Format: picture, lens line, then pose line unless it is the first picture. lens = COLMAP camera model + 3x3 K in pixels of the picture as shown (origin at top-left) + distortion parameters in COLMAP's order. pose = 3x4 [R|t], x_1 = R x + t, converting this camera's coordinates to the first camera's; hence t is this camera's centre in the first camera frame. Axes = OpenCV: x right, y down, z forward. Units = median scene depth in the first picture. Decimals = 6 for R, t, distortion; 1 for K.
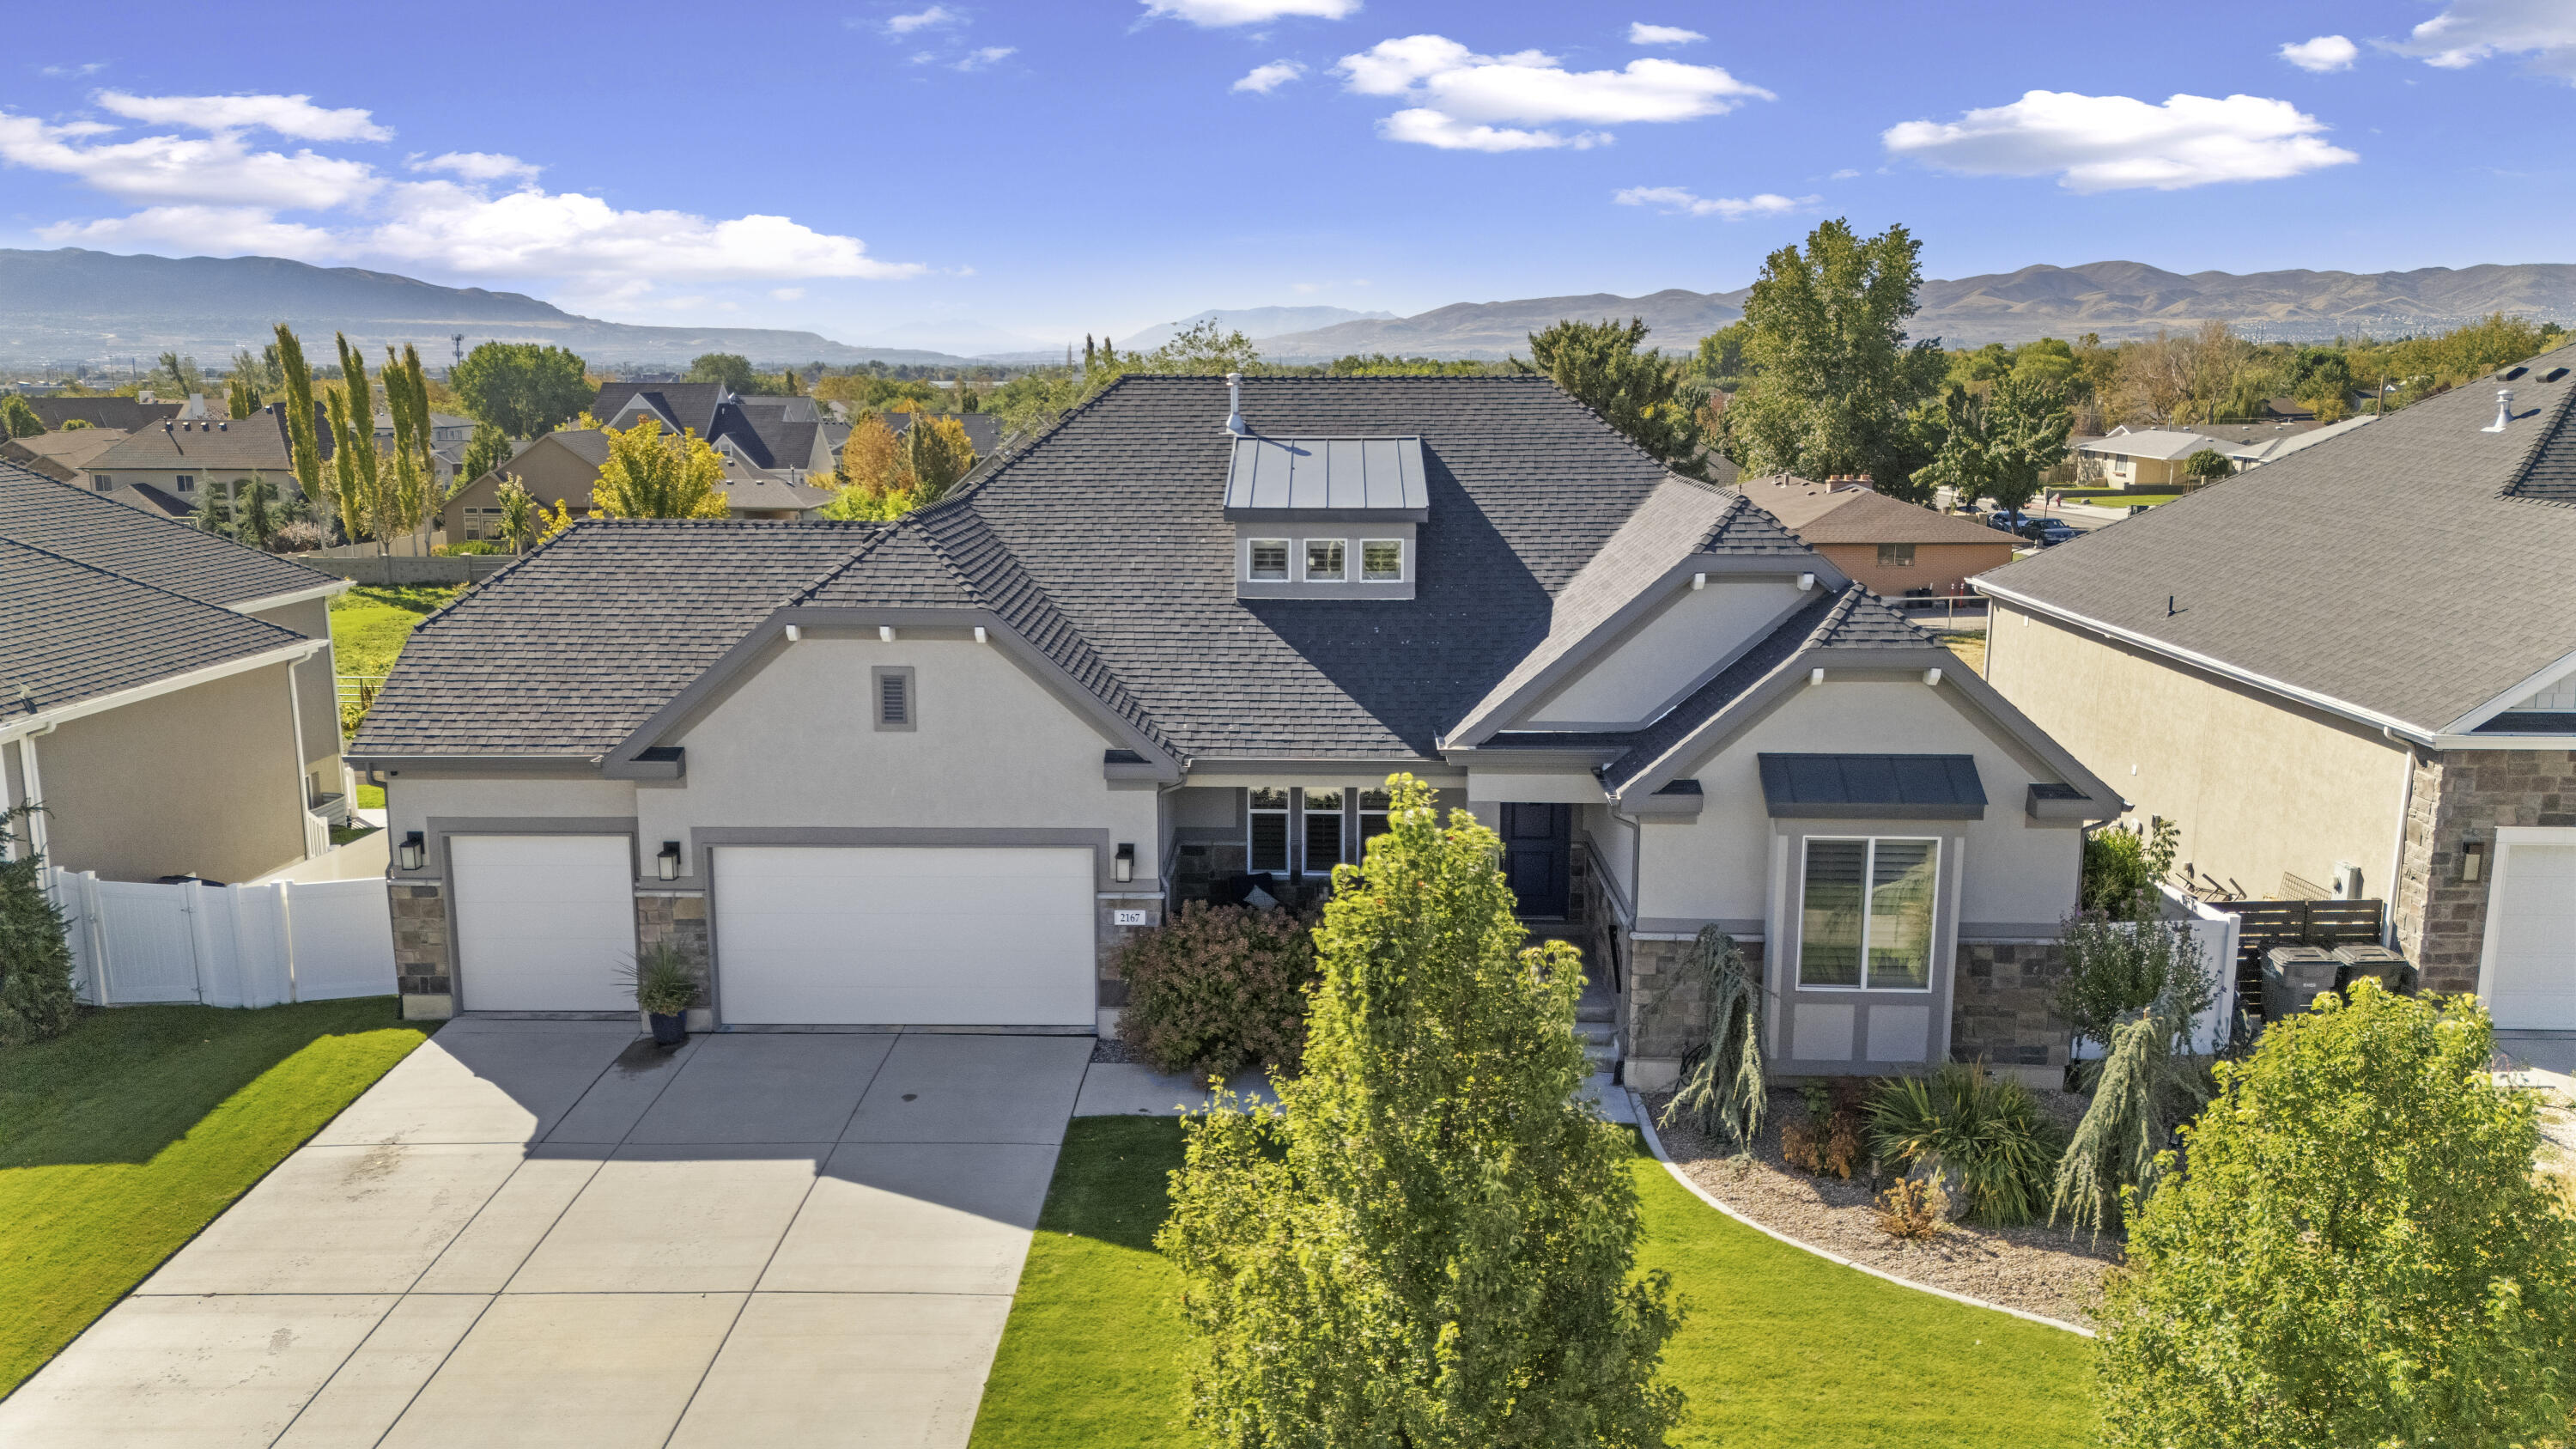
lens RADIAL K [[1865.1, 0, 1286.6], [0, 1865.1, 731.6], [0, 0, 1]] dist [0.077219, -0.061850]
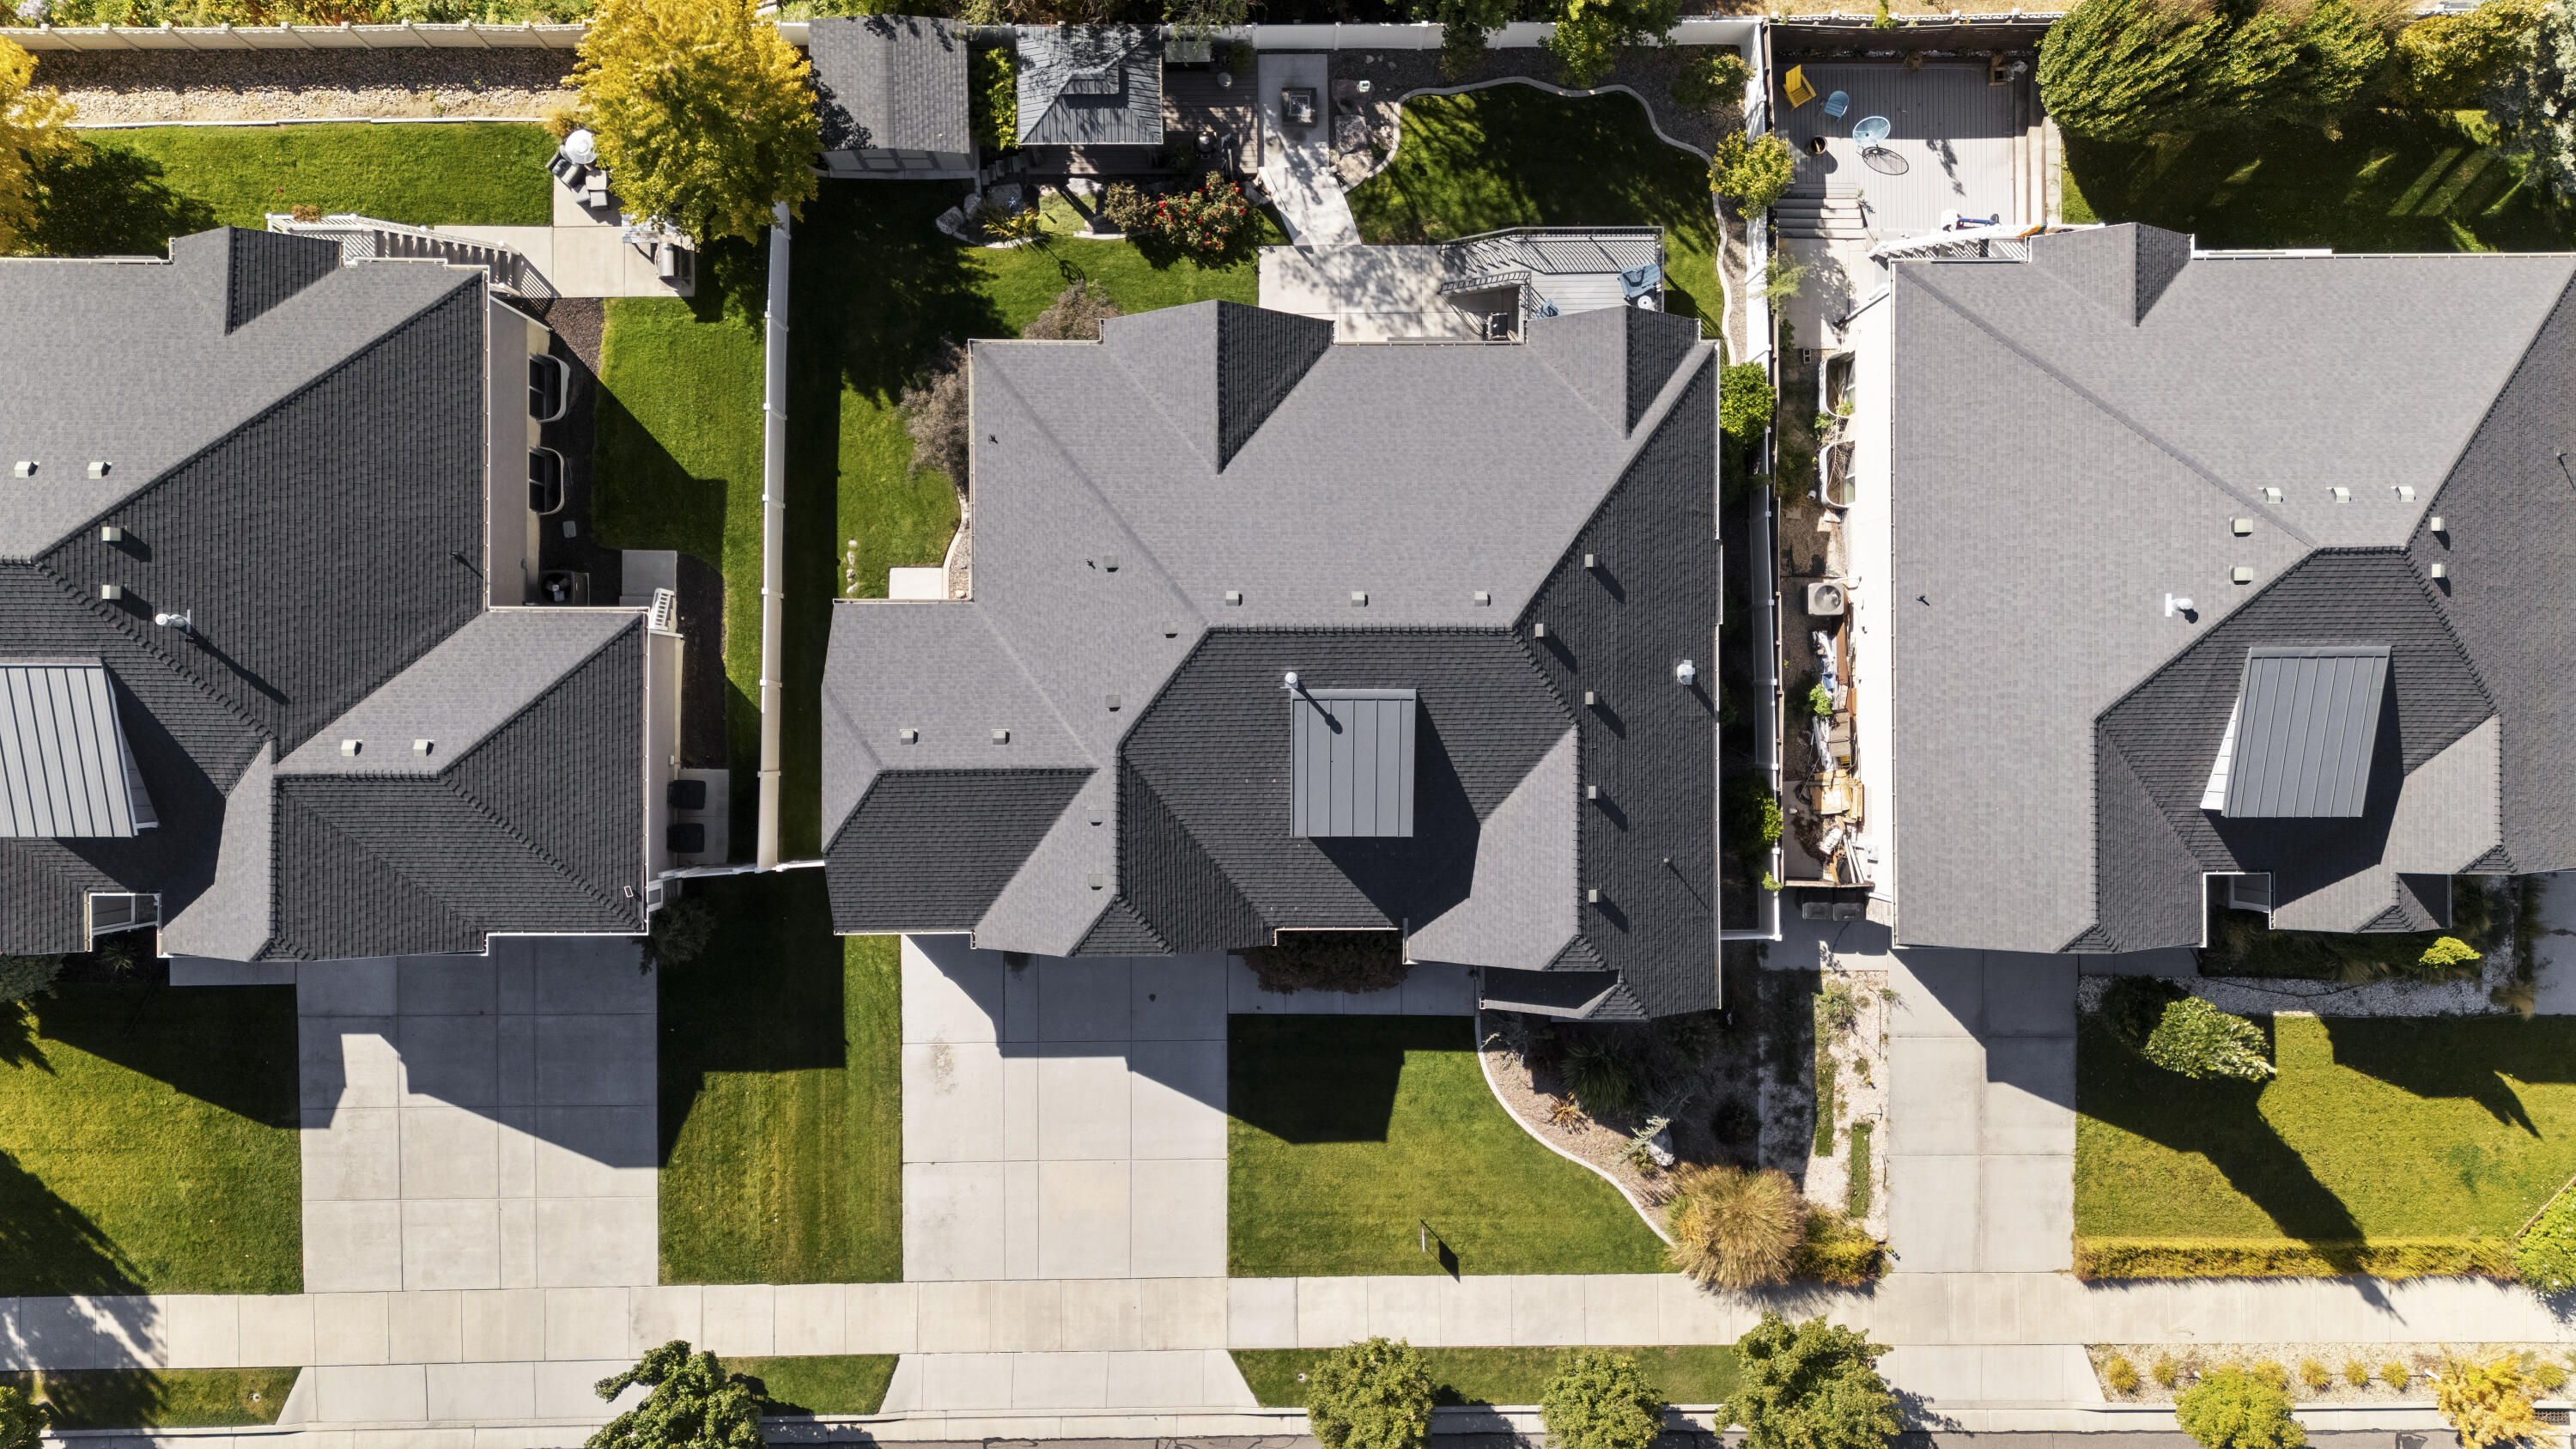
lens RADIAL K [[1865.1, 0, 1280.5], [0, 1865.1, 712.0], [0, 0, 1]] dist [0.077219, -0.061850]
pose [[0.999324, -0.028678, 0.022989, -0.083352], [-0.017032, 0.192933, 0.981064, -1.894545], [-0.032570, -0.980793, 0.192314, 0.837332]]
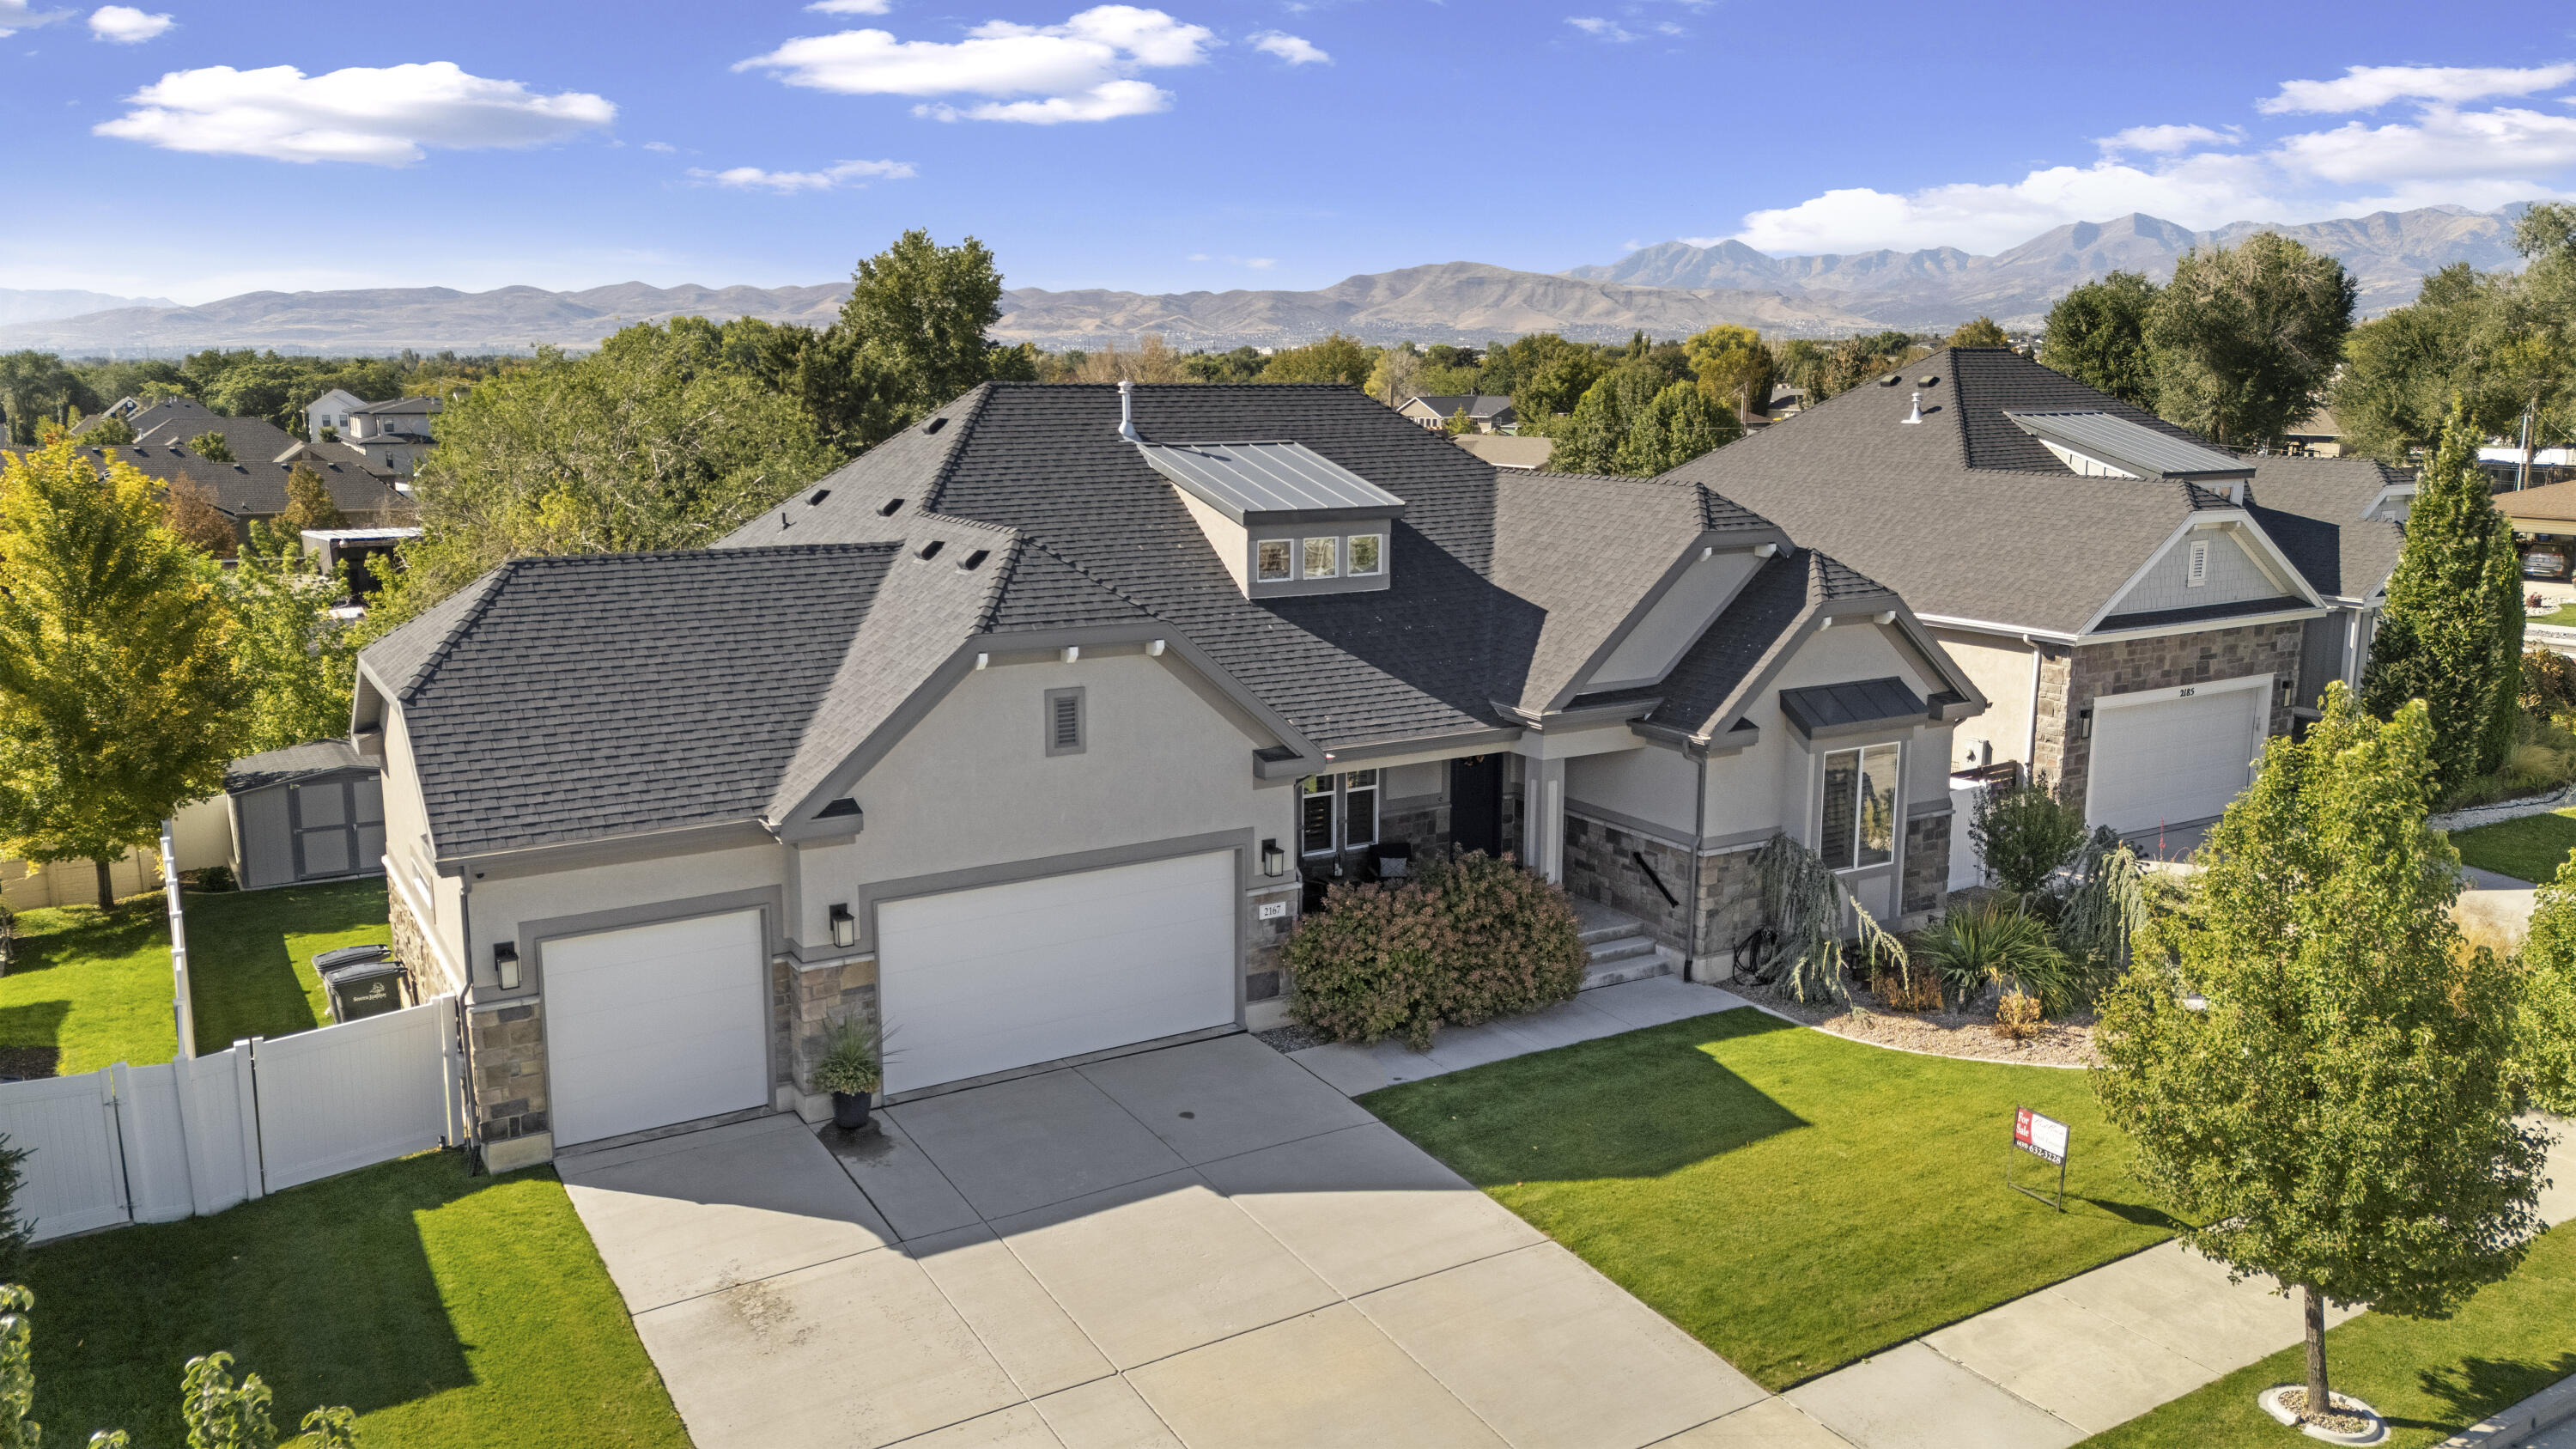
lens RADIAL K [[1865.1, 0, 1280.9], [0, 1865.1, 744.2], [0, 0, 1]] dist [0.077219, -0.061850]
pose [[0.841336, -0.106223, 0.529972, -0.614788], [0.103683, 0.994007, 0.034632, -0.027027], [-0.530475, 0.025812, 0.847308, 0.122374]]
